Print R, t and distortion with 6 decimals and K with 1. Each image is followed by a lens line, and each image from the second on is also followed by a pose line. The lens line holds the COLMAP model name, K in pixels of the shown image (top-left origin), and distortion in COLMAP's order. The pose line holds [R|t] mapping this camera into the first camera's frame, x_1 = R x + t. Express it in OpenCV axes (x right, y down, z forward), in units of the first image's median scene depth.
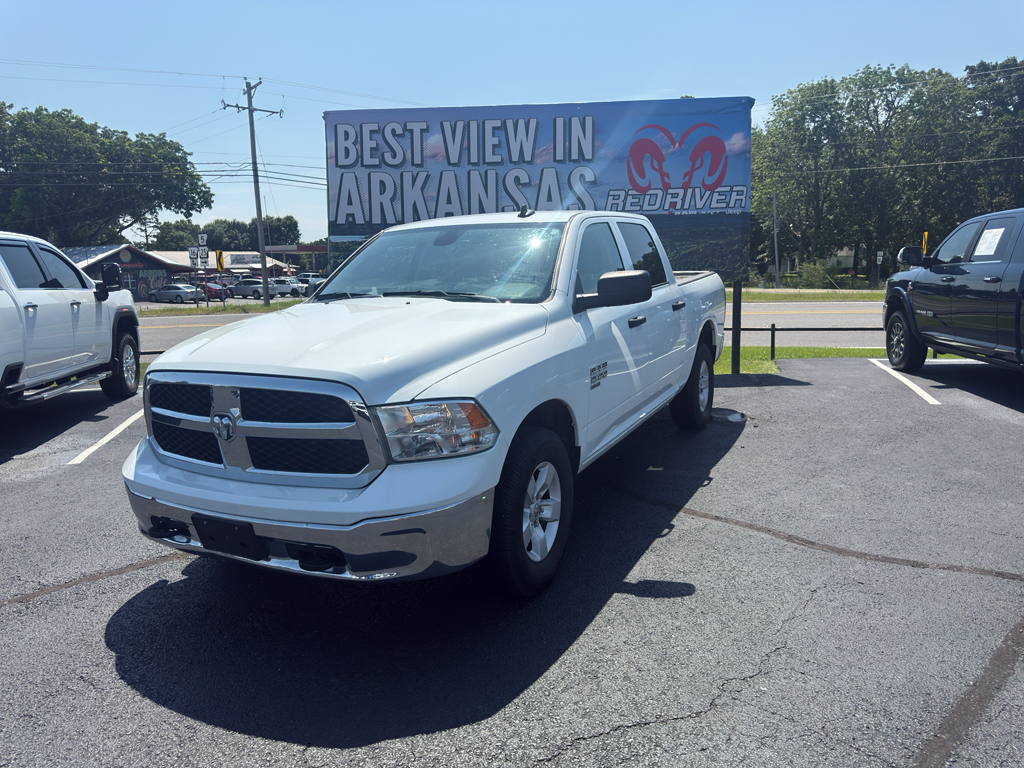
lens RADIAL K [[718.0, 0, 507.5], [0, 718.0, 375.9], [0, 0, 1]] dist [0.030858, -0.041379]
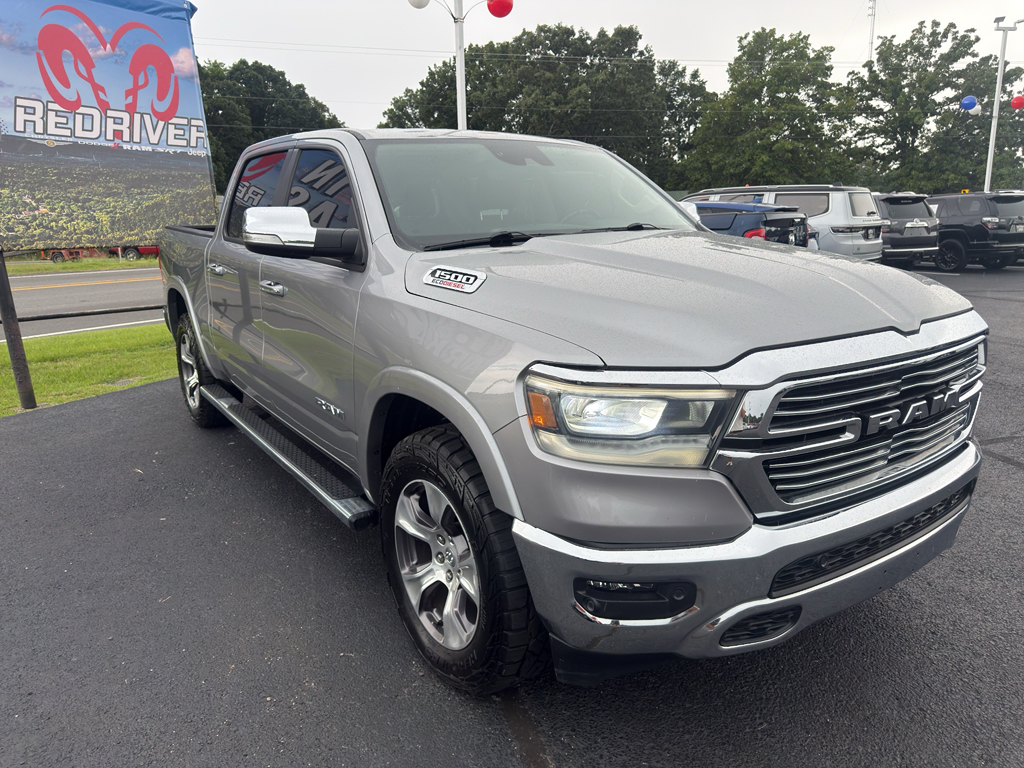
lens RADIAL K [[733.2, 0, 512.8], [0, 733.2, 368.0], [0, 0, 1]] dist [-0.004298, 0.003081]
pose [[0.445161, -0.164225, 0.880262, -0.253242], [0.146110, 0.983185, 0.109537, -0.039354], [-0.883450, 0.079854, 0.461671, 0.358832]]
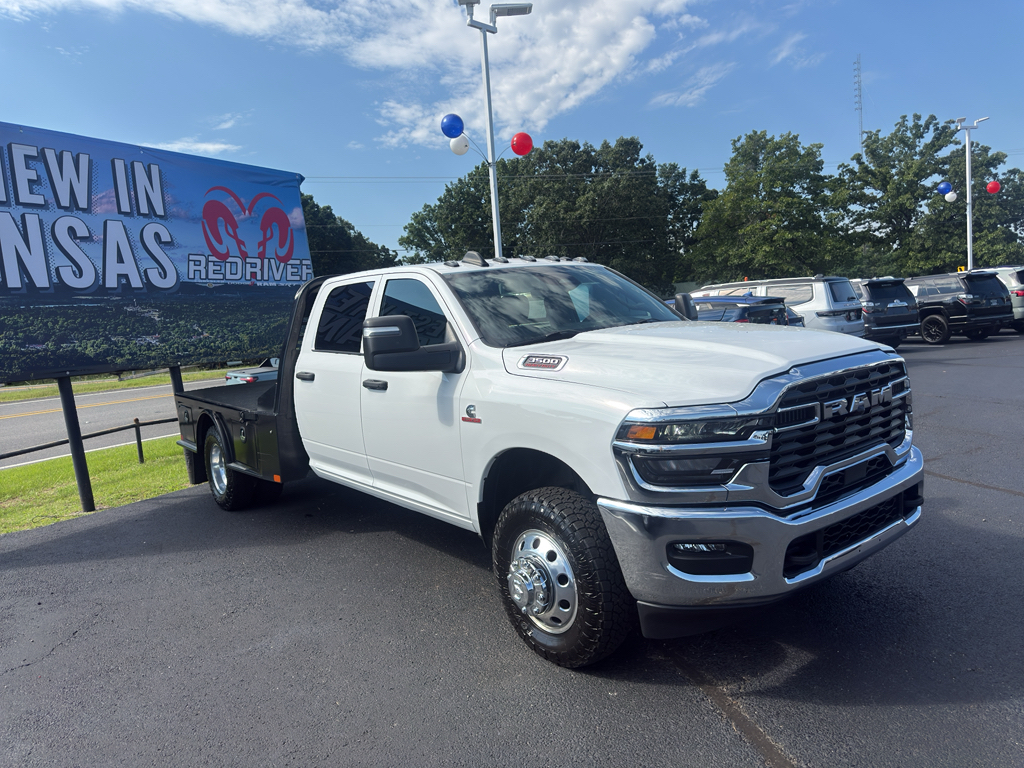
lens RADIAL K [[718.0, 0, 506.9], [0, 718.0, 367.4], [0, 0, 1]] dist [0.030858, -0.041379]
pose [[0.472369, -0.071057, 0.878532, -0.425967], [0.197362, 0.979963, -0.026856, -0.034913], [-0.859020, 0.186075, 0.476928, 0.308038]]
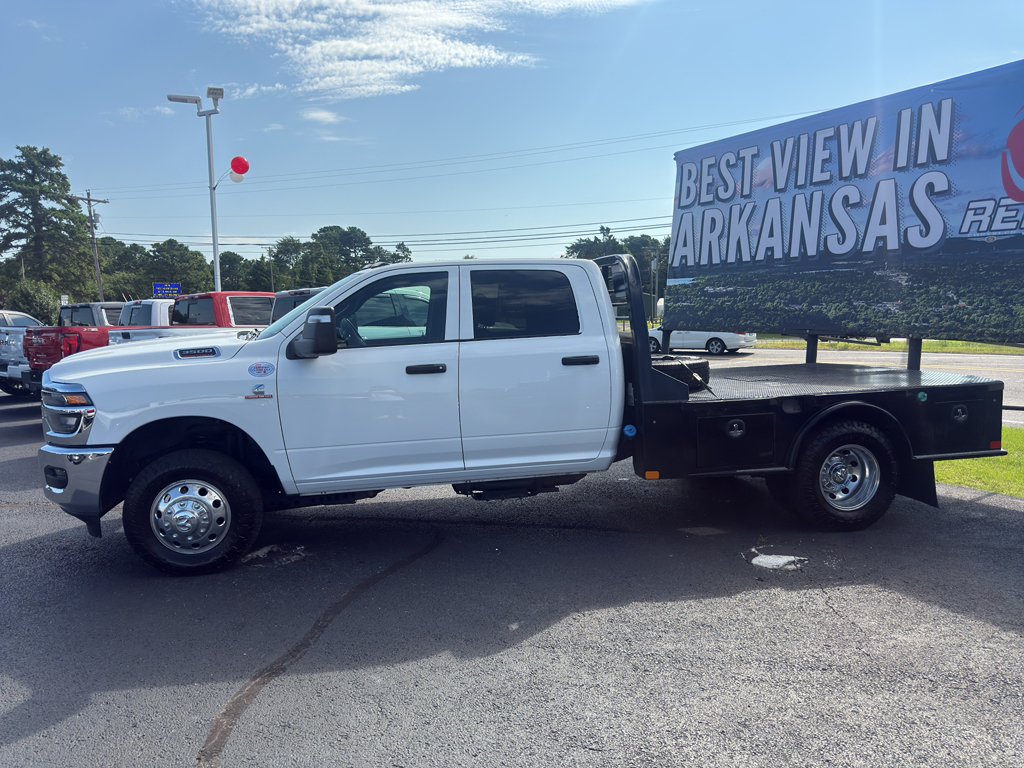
lens RADIAL K [[718.0, 0, 520.6], [0, 718.0, 380.8], [0, 0, 1]] dist [0.030858, -0.041379]
pose [[0.572505, 0.097234, -0.814115, 0.461531], [-0.116968, 0.992473, 0.036282, -0.069143], [0.811515, 0.074454, 0.579569, 0.285911]]
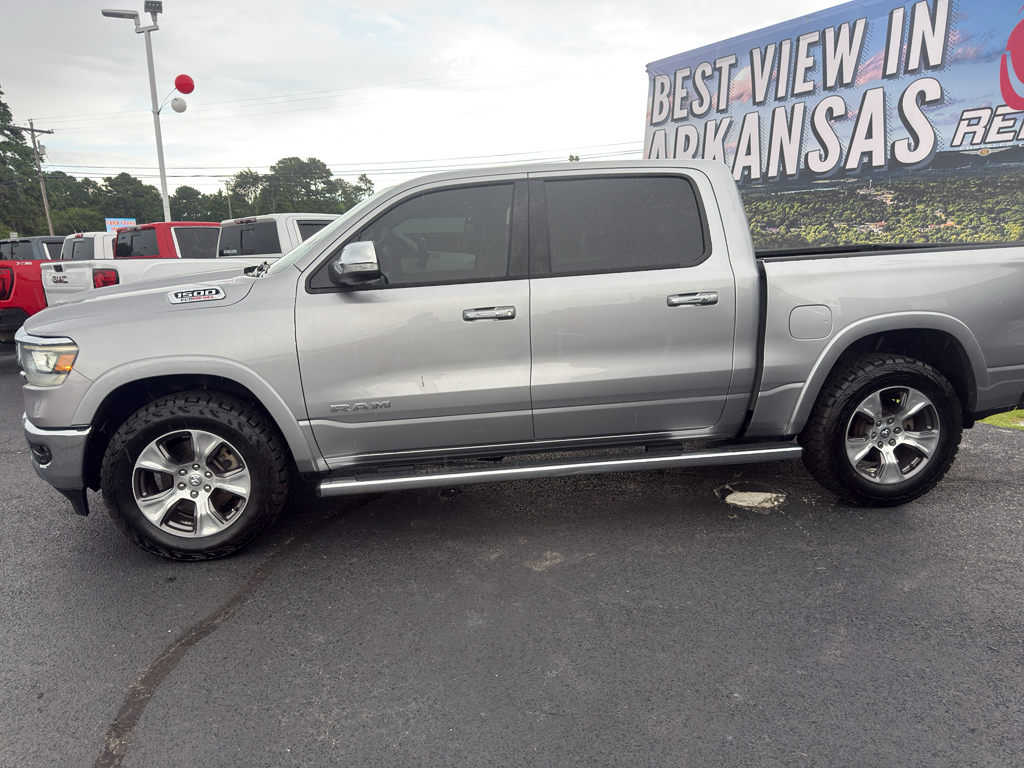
lens RADIAL K [[718.0, 0, 504.3], [0, 718.0, 385.7], [0, 0, 1]] dist [0.030858, -0.041379]
pose [[0.590264, 0.166611, -0.789828, 0.434485], [-0.106580, 0.985987, 0.128340, -0.063533], [0.800143, 0.008425, 0.599750, 0.314469]]
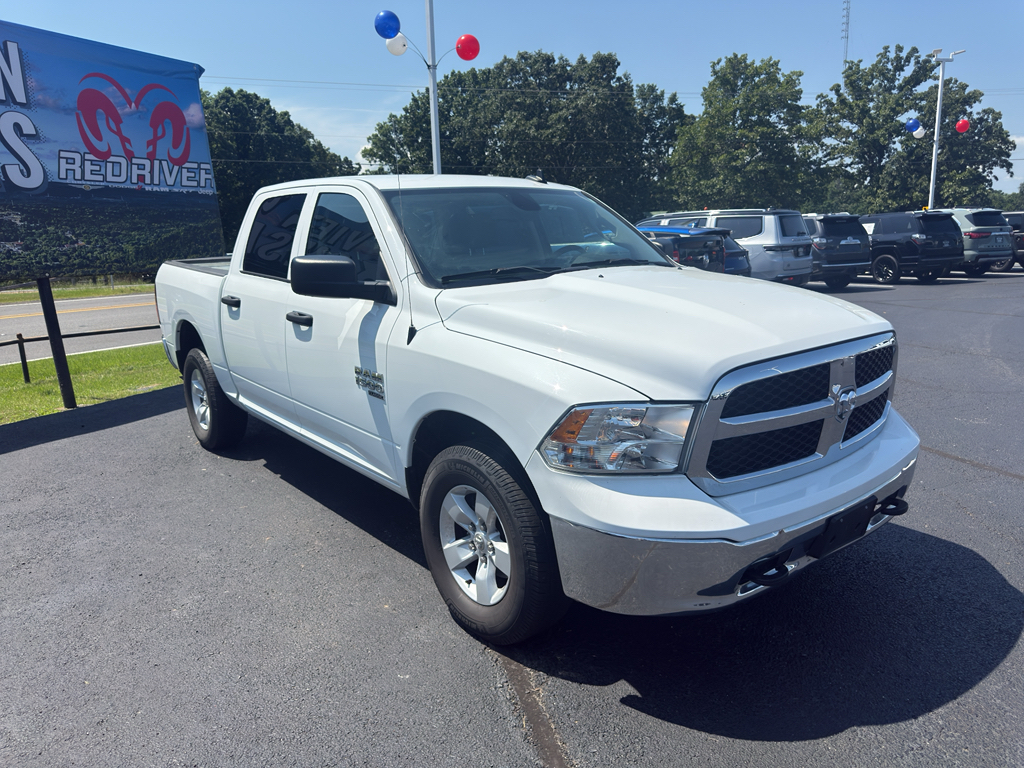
lens RADIAL K [[733.2, 0, 517.2], [0, 733.2, 368.8], [0, 0, 1]] dist [-0.004298, 0.003081]
pose [[0.423163, -0.148081, 0.893871, -0.360698], [0.162301, 0.982986, 0.086010, -0.027504], [-0.891399, 0.108680, 0.439997, 0.276792]]
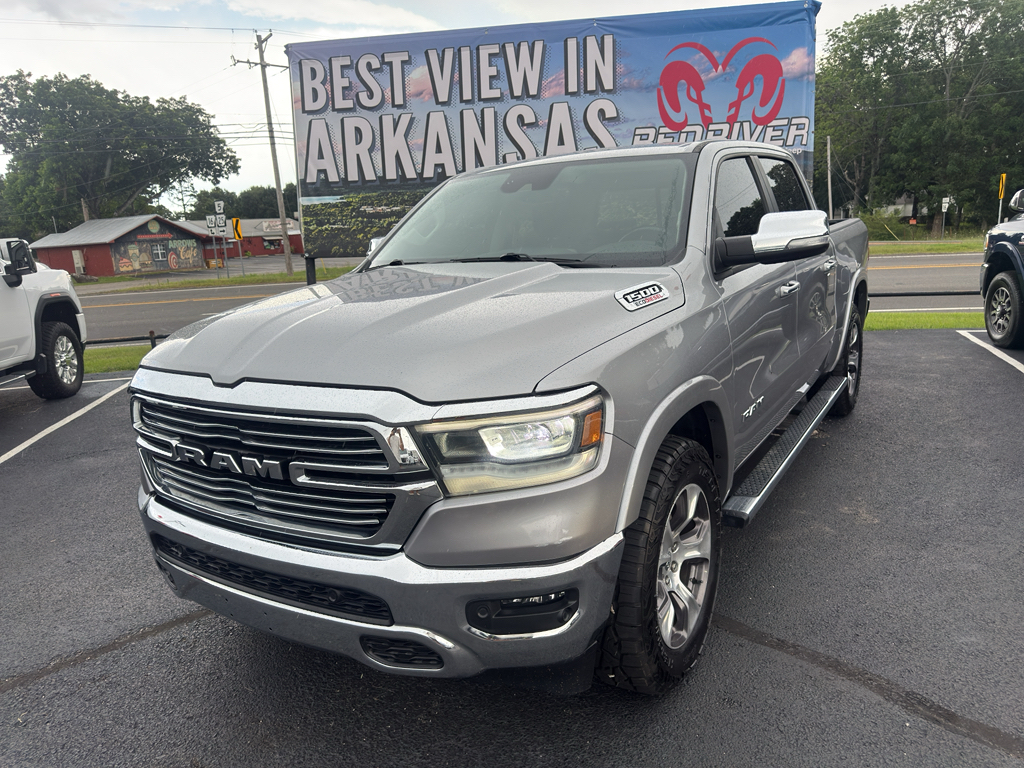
lens RADIAL K [[718.0, 0, 518.6], [0, 718.0, 390.1], [0, 0, 1]] dist [0.030858, -0.041379]
pose [[0.998788, -0.018899, -0.045451, 0.041810], [0.022166, 0.997123, 0.072484, -0.027917], [0.043951, -0.073403, 0.996333, 0.168689]]
